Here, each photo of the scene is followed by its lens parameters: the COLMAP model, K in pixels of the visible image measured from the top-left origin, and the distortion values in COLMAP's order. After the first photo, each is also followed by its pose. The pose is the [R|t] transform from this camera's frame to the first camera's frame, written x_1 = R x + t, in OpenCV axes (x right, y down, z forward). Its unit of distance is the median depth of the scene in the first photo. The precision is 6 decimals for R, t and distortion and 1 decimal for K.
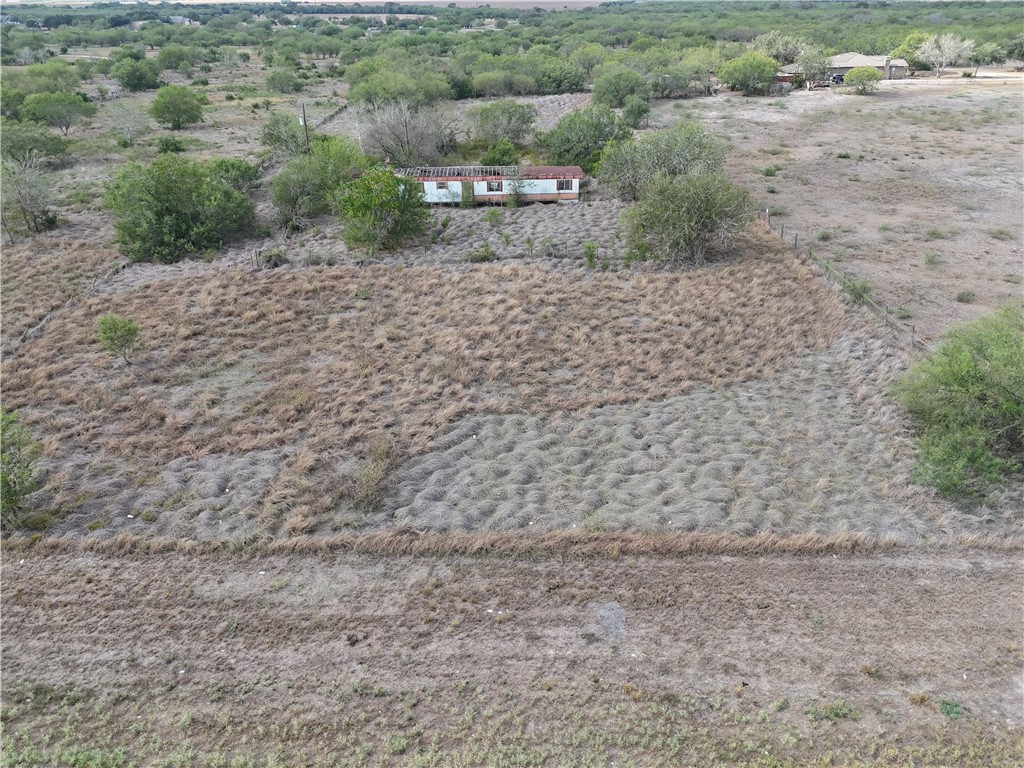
lens RADIAL K [[753.1, 0, 514.5], [0, 753.1, 384.8], [0, 0, 1]] dist [0.080016, -0.077961]
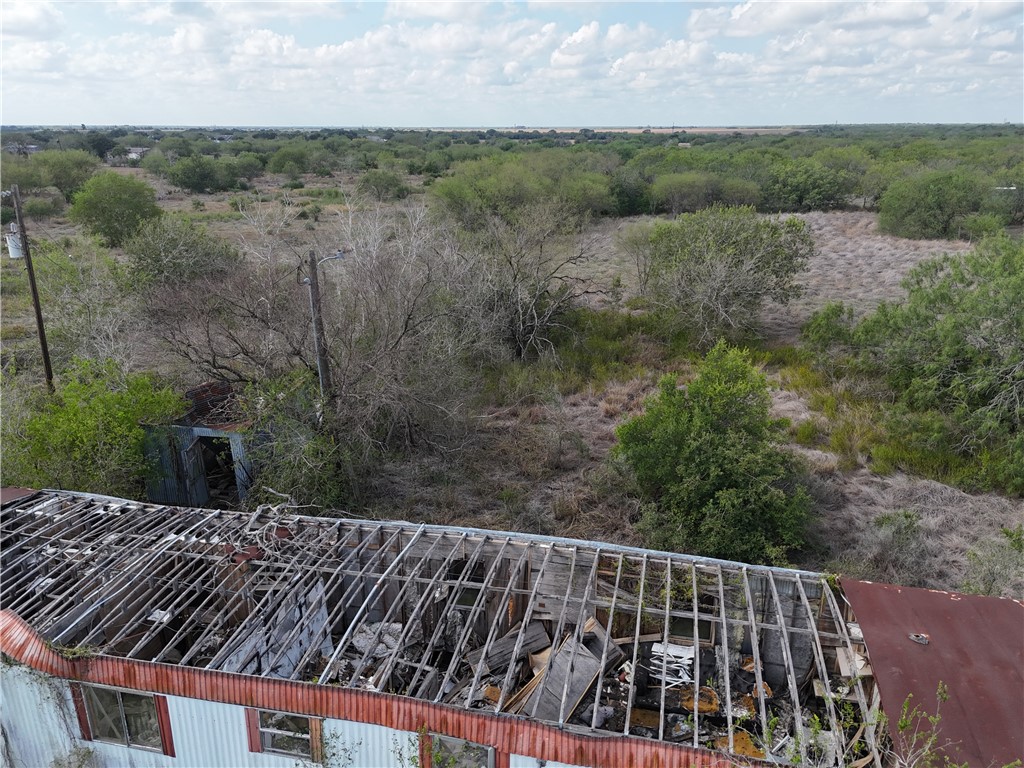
lens RADIAL K [[753.1, 0, 514.5], [0, 753.1, 384.8], [0, 0, 1]] dist [0.080016, -0.077961]
pose [[0.971527, 0.083499, -0.221726, -0.047404], [-0.115164, 0.984274, -0.133945, -0.507821], [0.207055, 0.155667, 0.965865, 1.406940]]
